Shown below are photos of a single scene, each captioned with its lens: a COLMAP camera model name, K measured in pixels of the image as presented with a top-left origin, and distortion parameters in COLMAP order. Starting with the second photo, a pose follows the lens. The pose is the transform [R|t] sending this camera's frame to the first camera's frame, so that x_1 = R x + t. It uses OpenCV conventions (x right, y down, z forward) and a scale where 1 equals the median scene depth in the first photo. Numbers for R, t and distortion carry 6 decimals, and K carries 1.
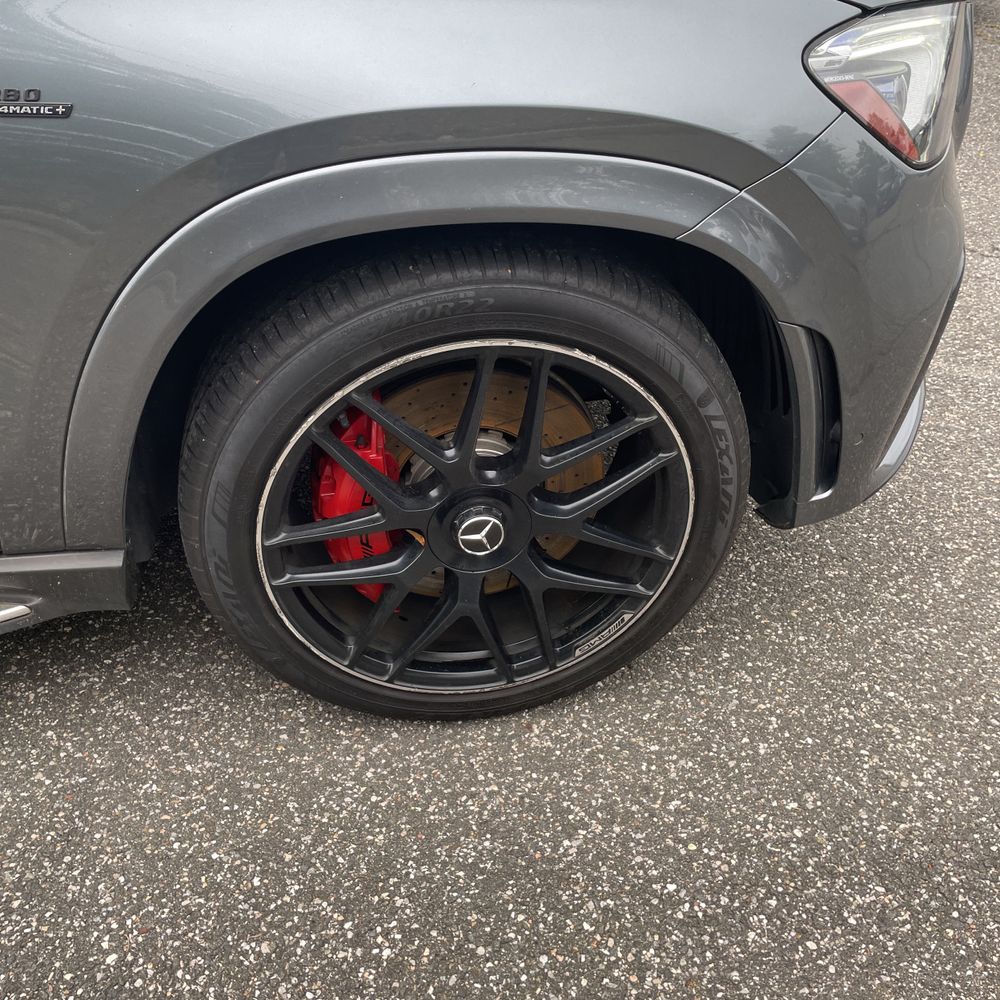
lens RADIAL K [[1031.7, 0, 493.0], [0, 1031.7, 492.7], [0, 0, 1]] dist [0.033643, 0.000000]
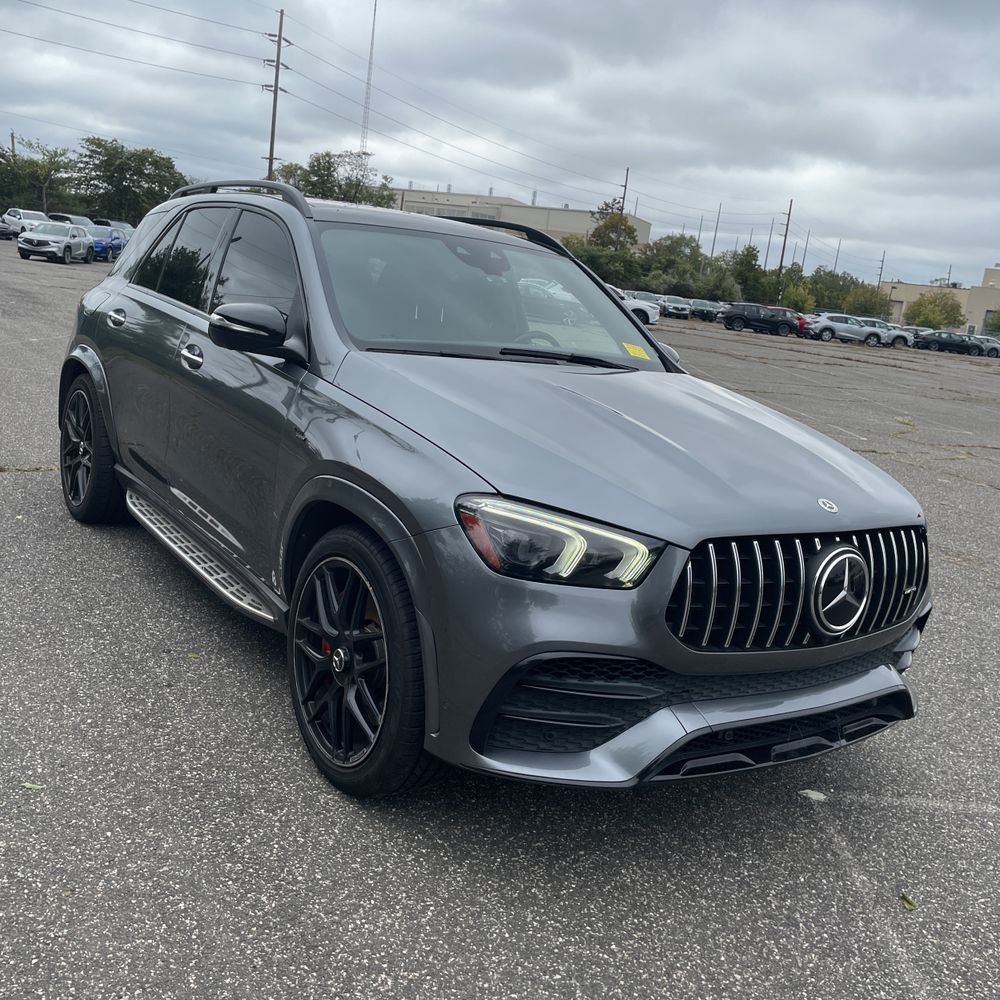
lens RADIAL K [[1031.7, 0, 490.0], [0, 1031.7, 504.4], [0, 0, 1]] dist [0.033643, 0.000000]
pose [[0.410087, 0.236868, -0.880751, 1.805983], [-0.630793, 0.771135, -0.086316, -0.208670], [0.658733, 0.590969, 0.465647, 0.023586]]
